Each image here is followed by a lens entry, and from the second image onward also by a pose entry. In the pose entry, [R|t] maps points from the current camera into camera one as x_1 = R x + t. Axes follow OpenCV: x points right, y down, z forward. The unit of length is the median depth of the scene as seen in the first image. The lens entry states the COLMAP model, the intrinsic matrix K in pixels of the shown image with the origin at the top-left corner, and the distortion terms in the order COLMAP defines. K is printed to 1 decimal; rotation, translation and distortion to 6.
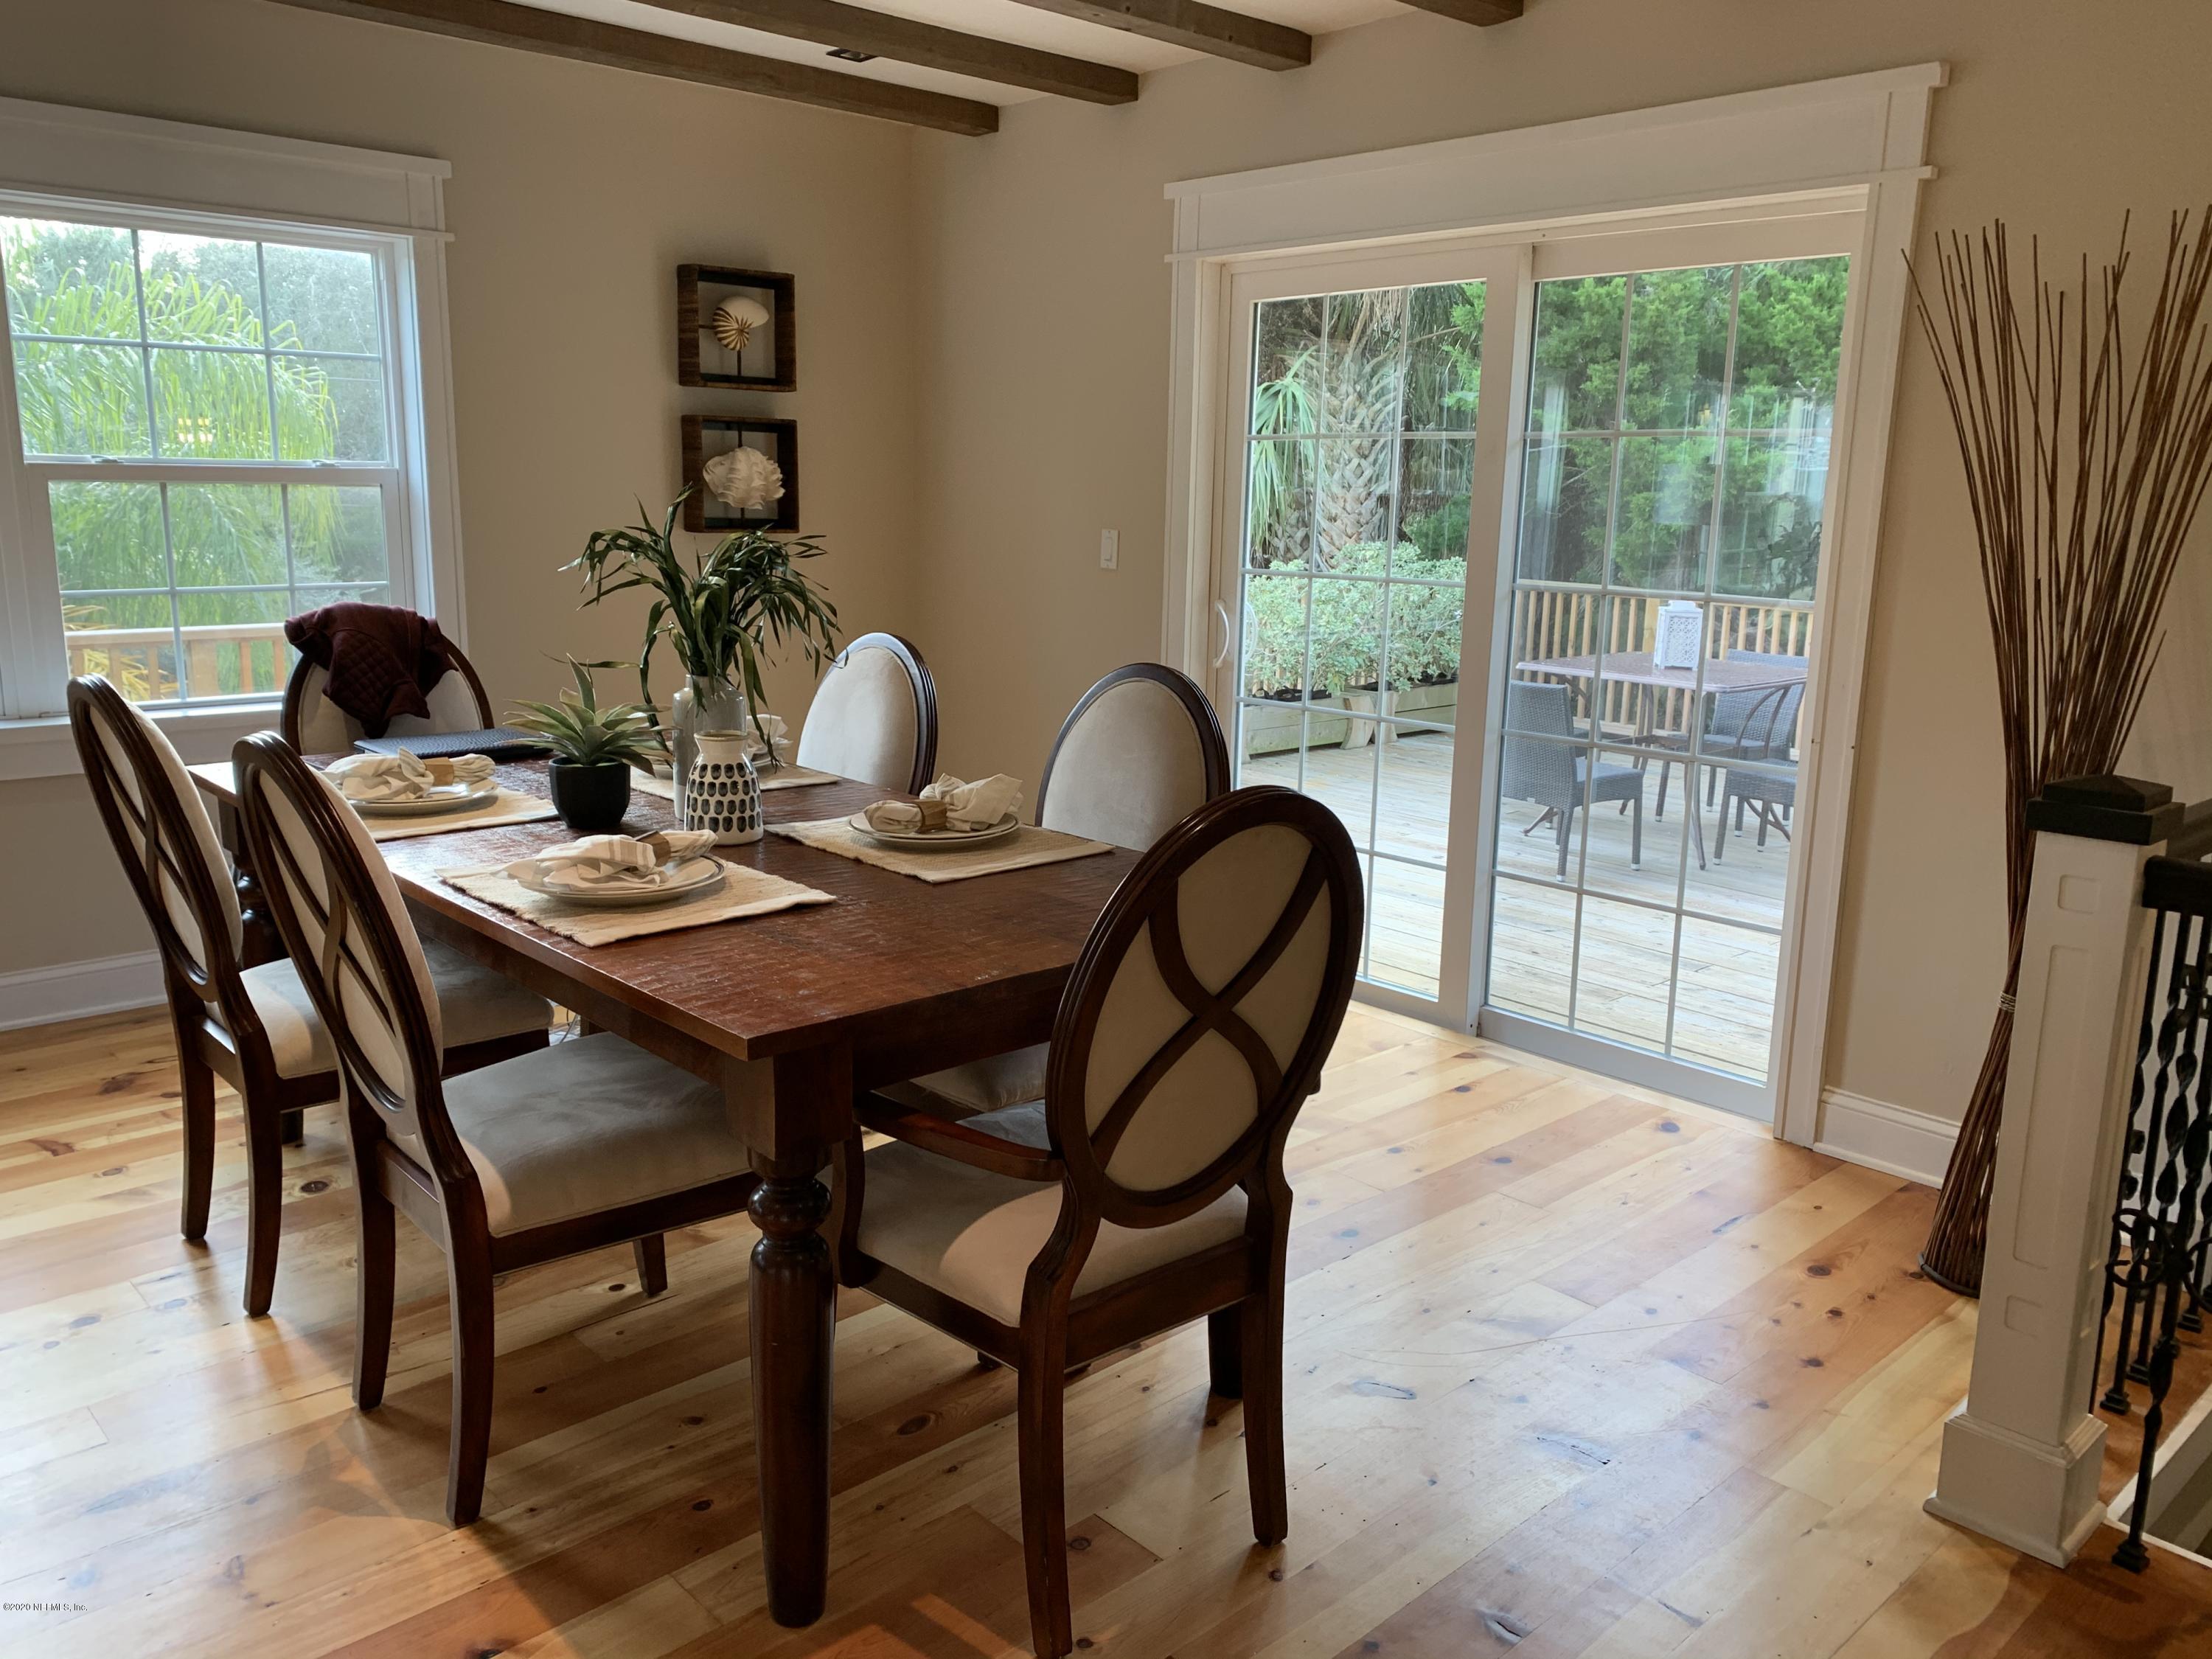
lens RADIAL K [[1700.1, 0, 1106.0], [0, 1700.1, 829.5], [0, 0, 1]] dist [0.032476, -0.072634]
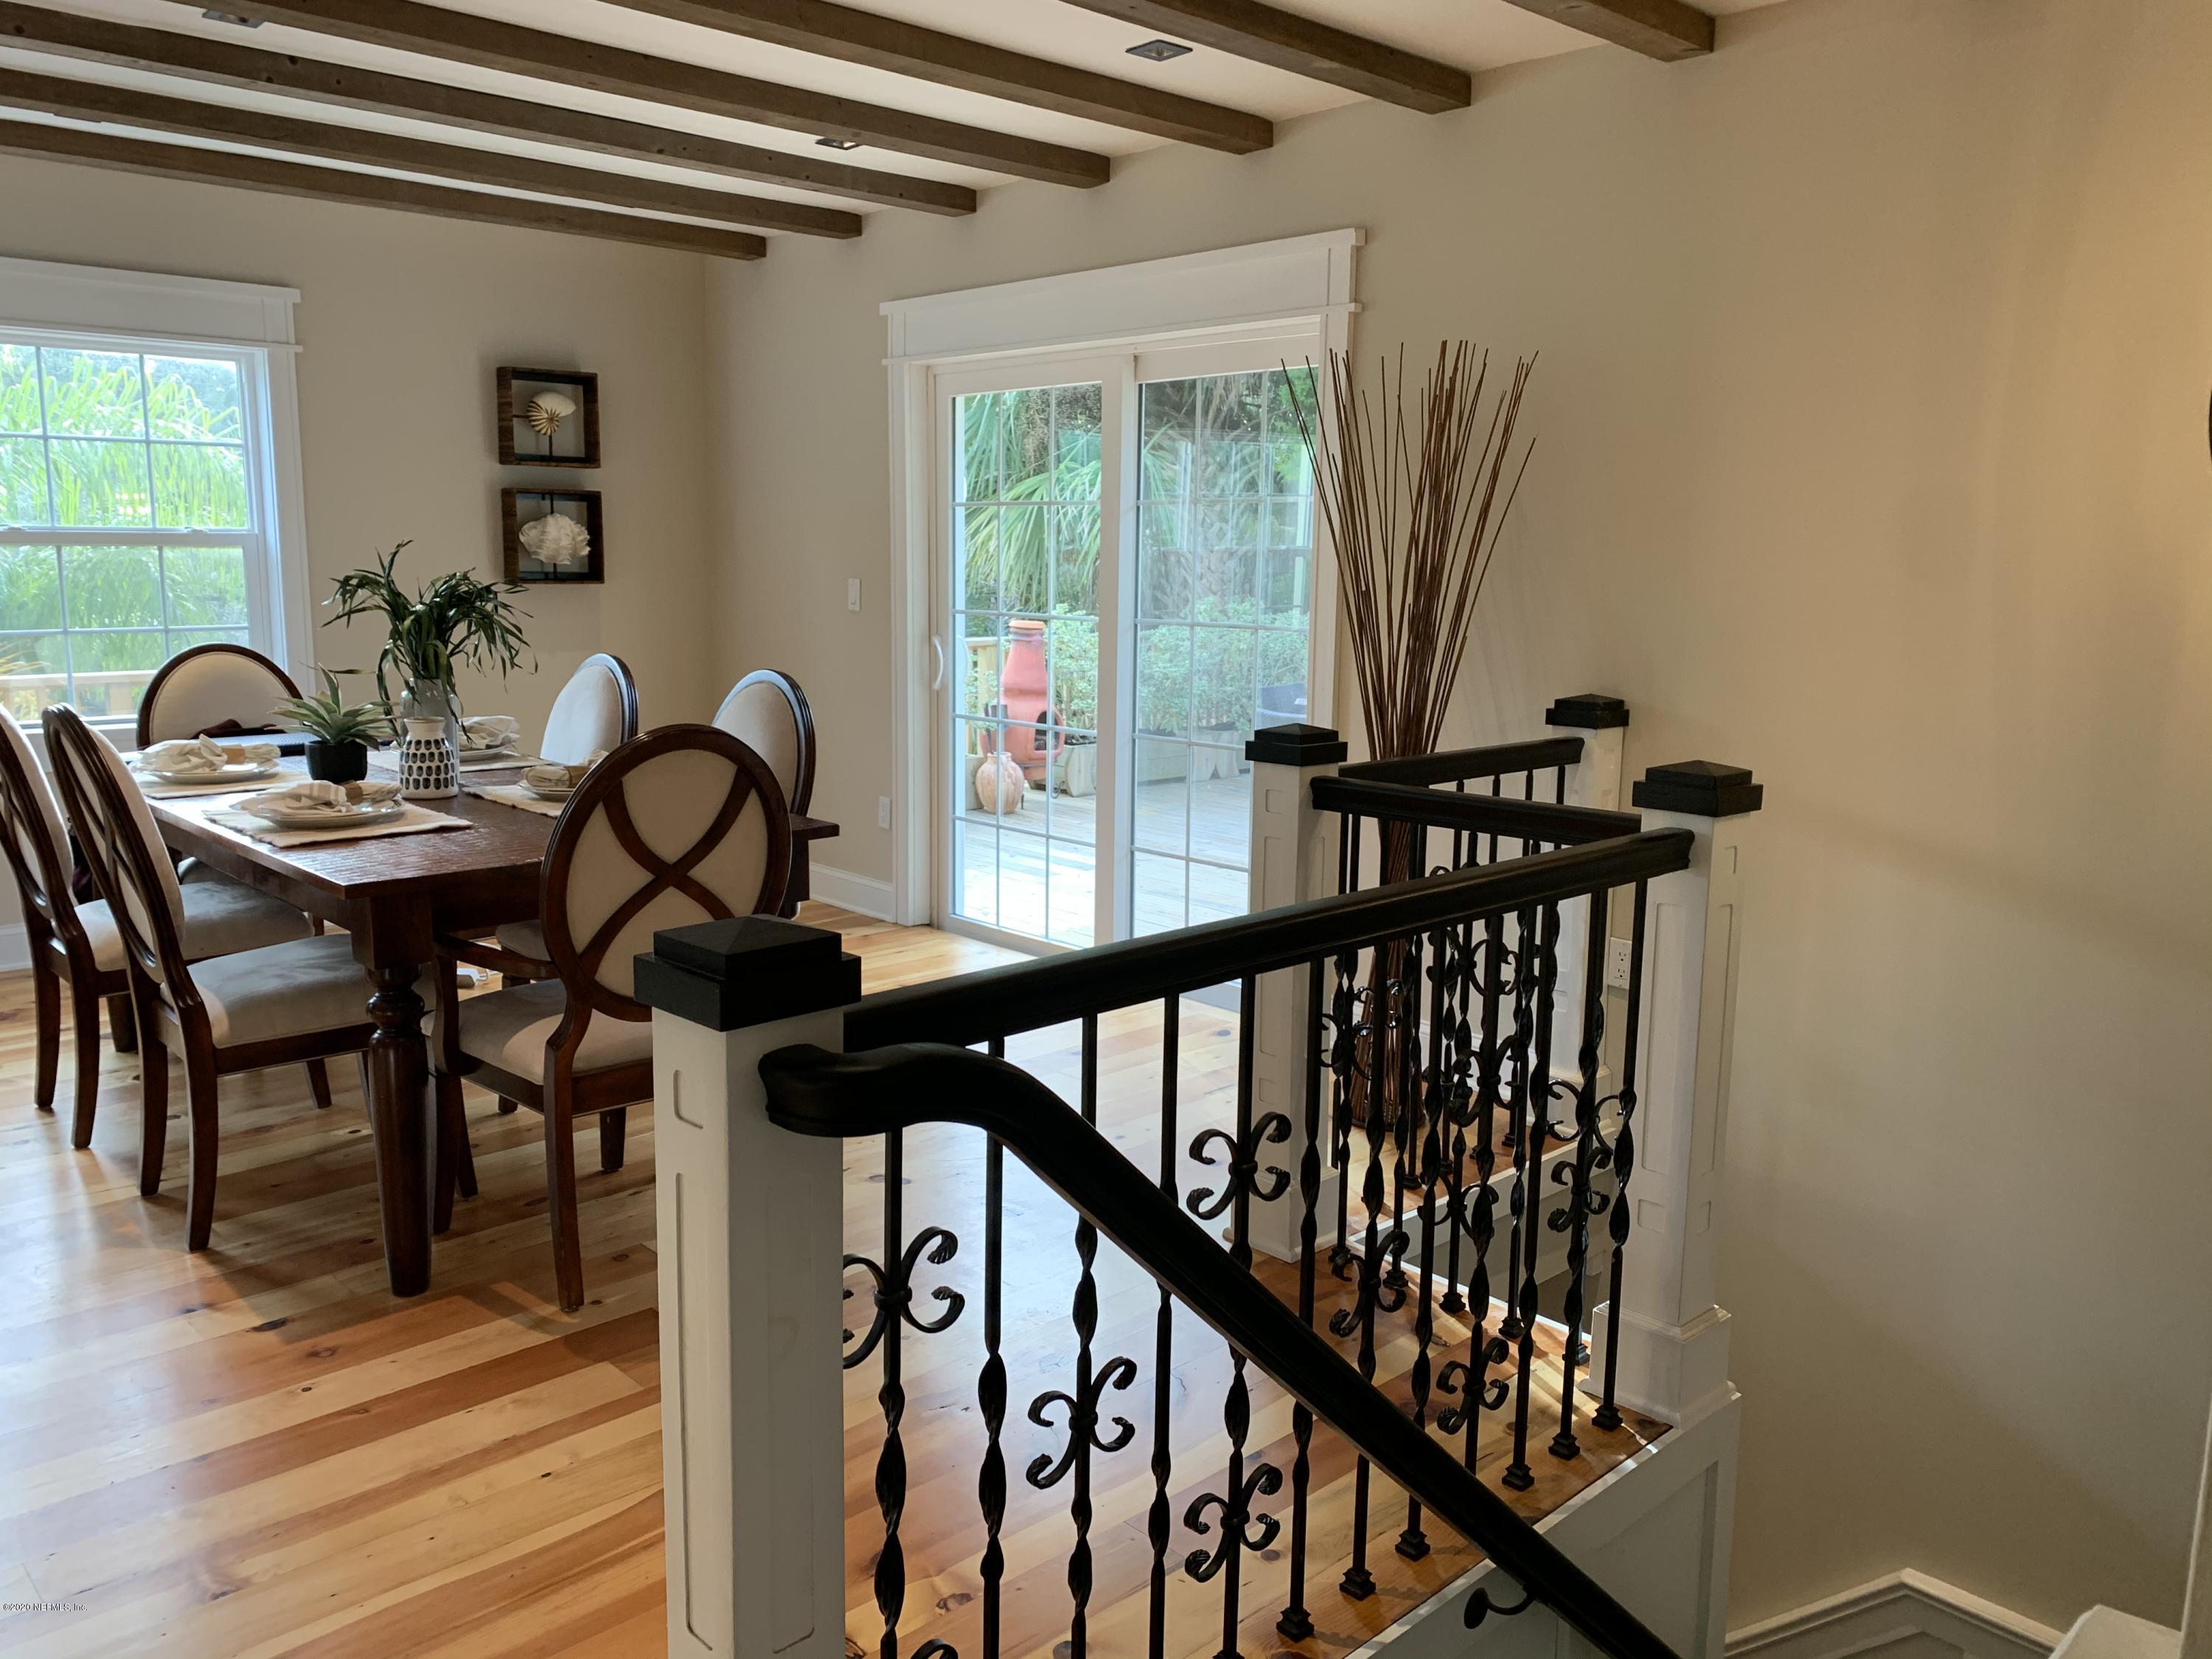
lens RADIAL K [[1674.1, 0, 1121.4], [0, 1674.1, 815.5], [0, 0, 1]] dist [0.001432, -0.032789]
pose [[0.999641, -0.009564, 0.025046, 0.181754], [0.010625, 0.999037, -0.042568, 0.051428], [-0.024615, 0.042818, 0.998780, -0.216985]]
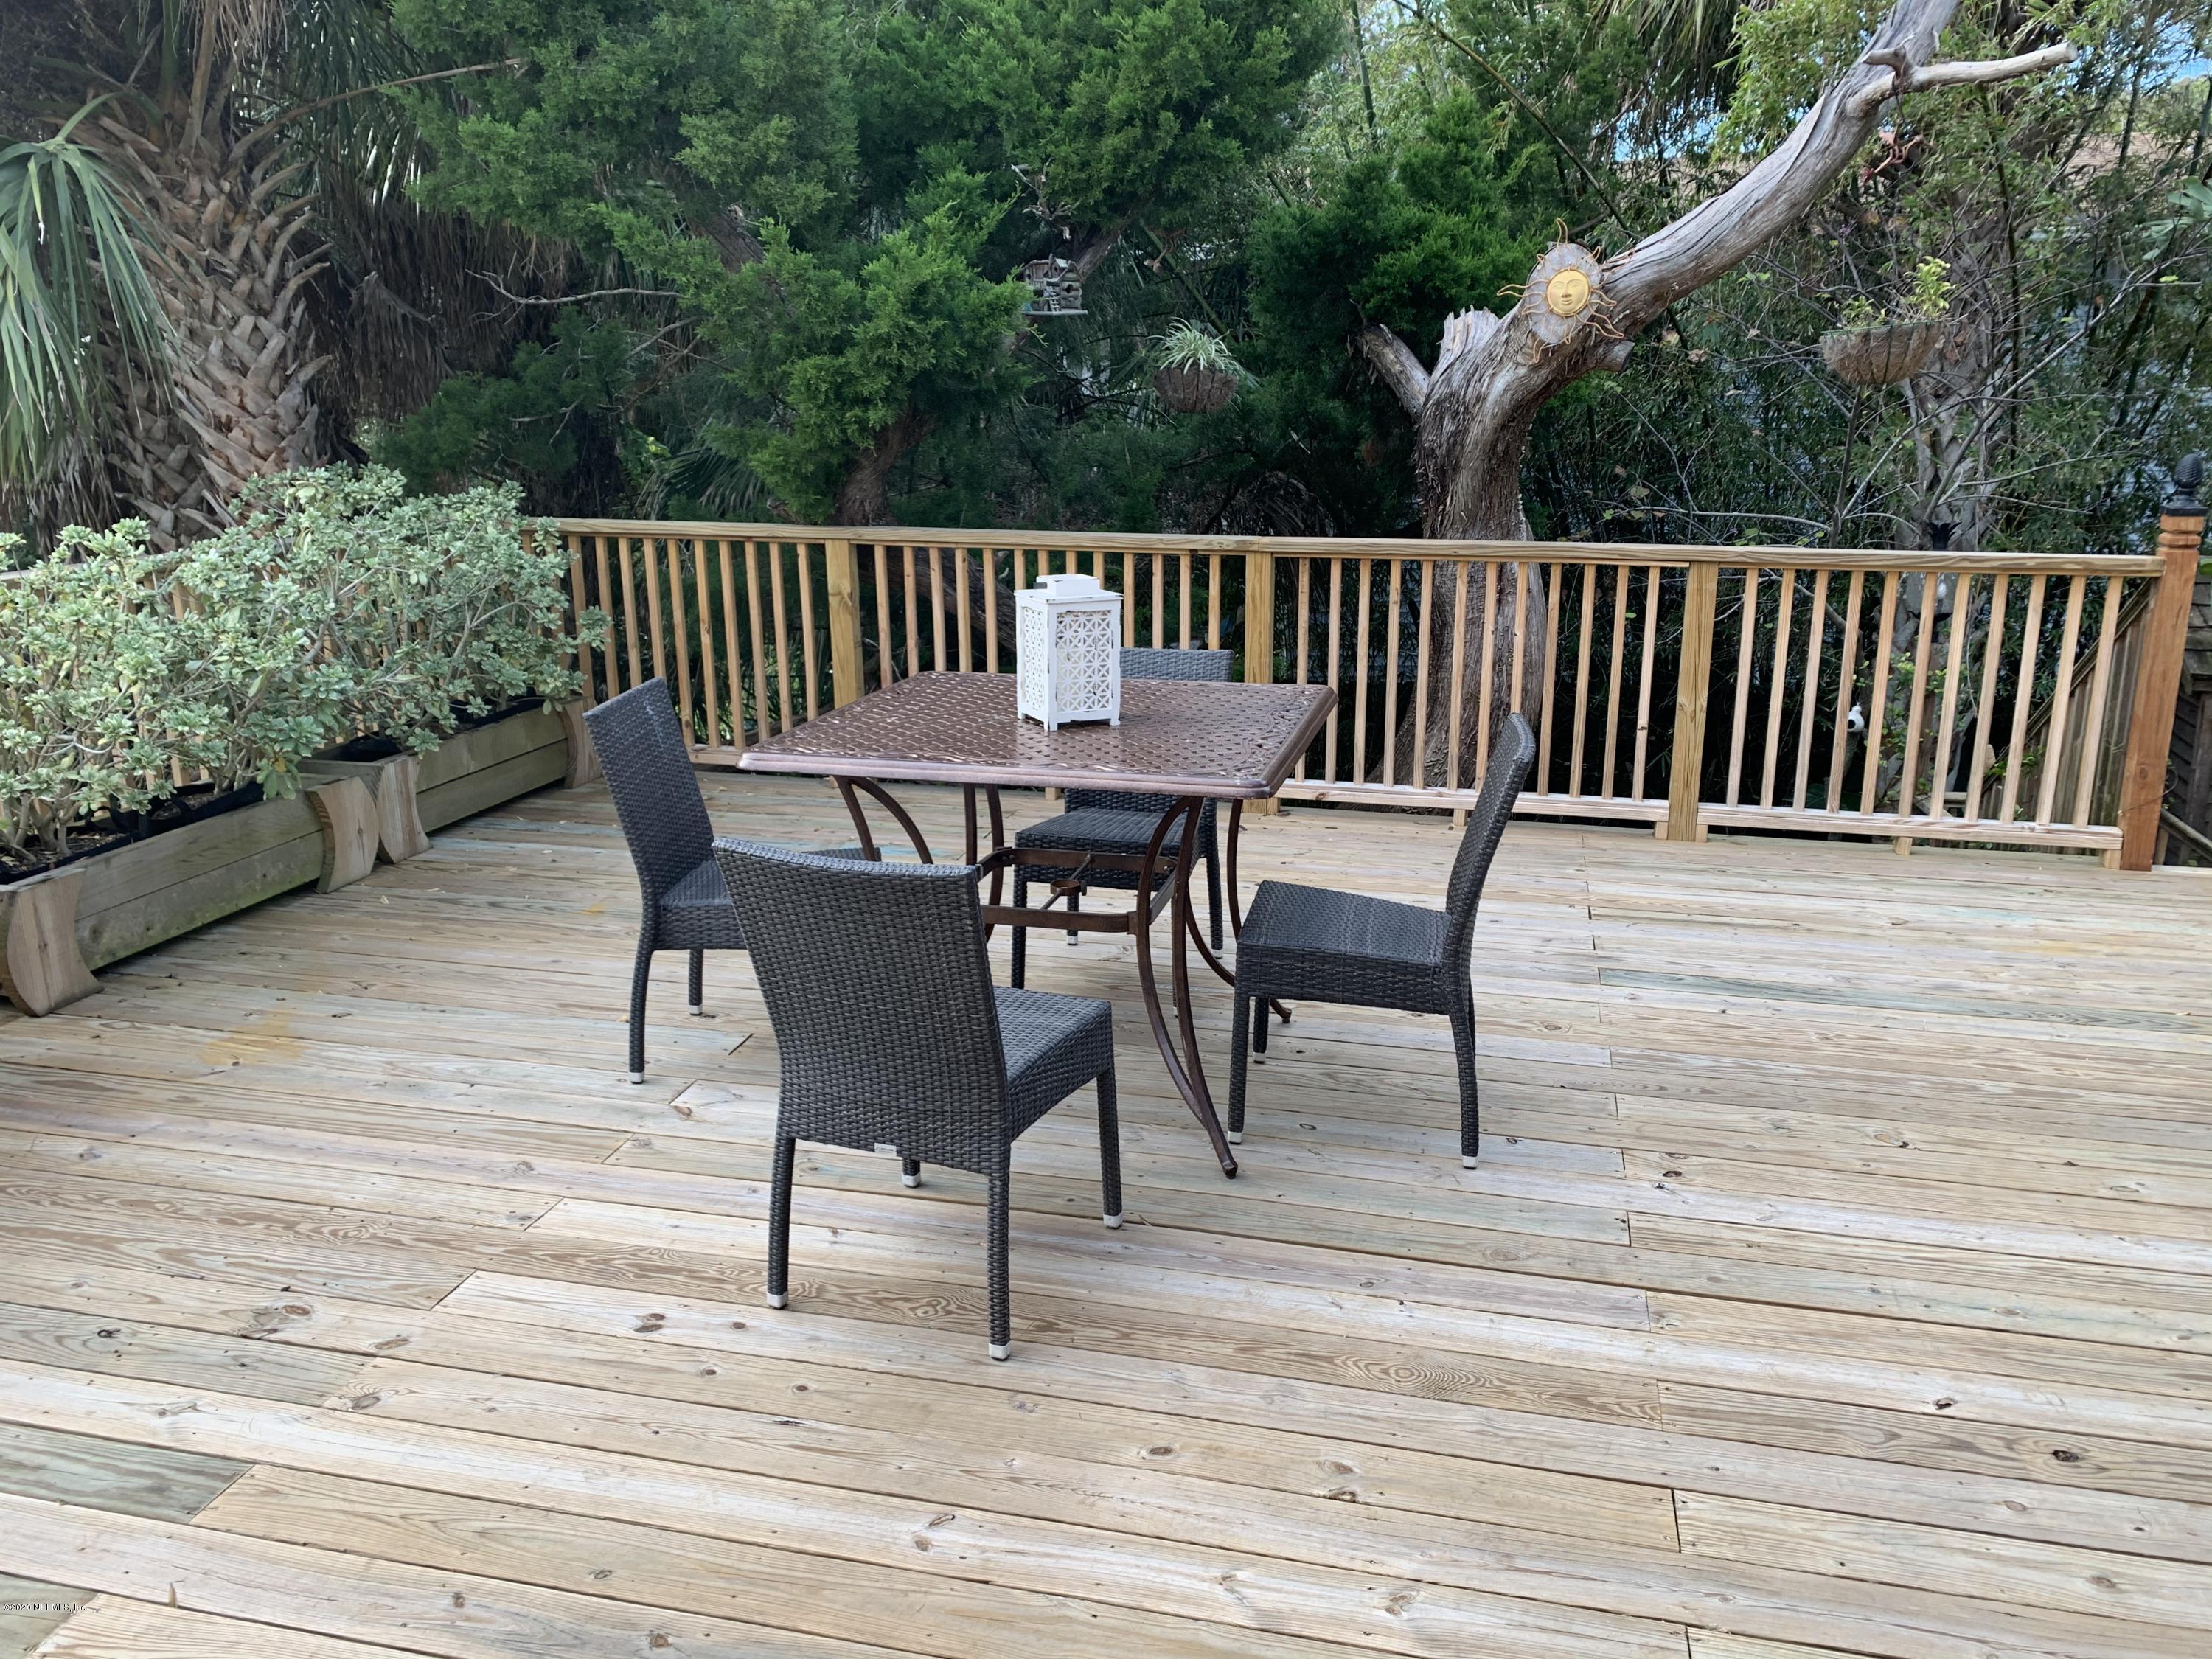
lens RADIAL K [[1673.5, 0, 1141.3], [0, 1673.5, 825.4], [0, 0, 1]] dist [0.001174, -0.001163]
pose [[0.821753, -0.177047, 0.541643, 0.196658], [0.143343, 0.984170, 0.104222, -0.221683], [-0.551521, -0.008004, 0.834123, 1.226108]]
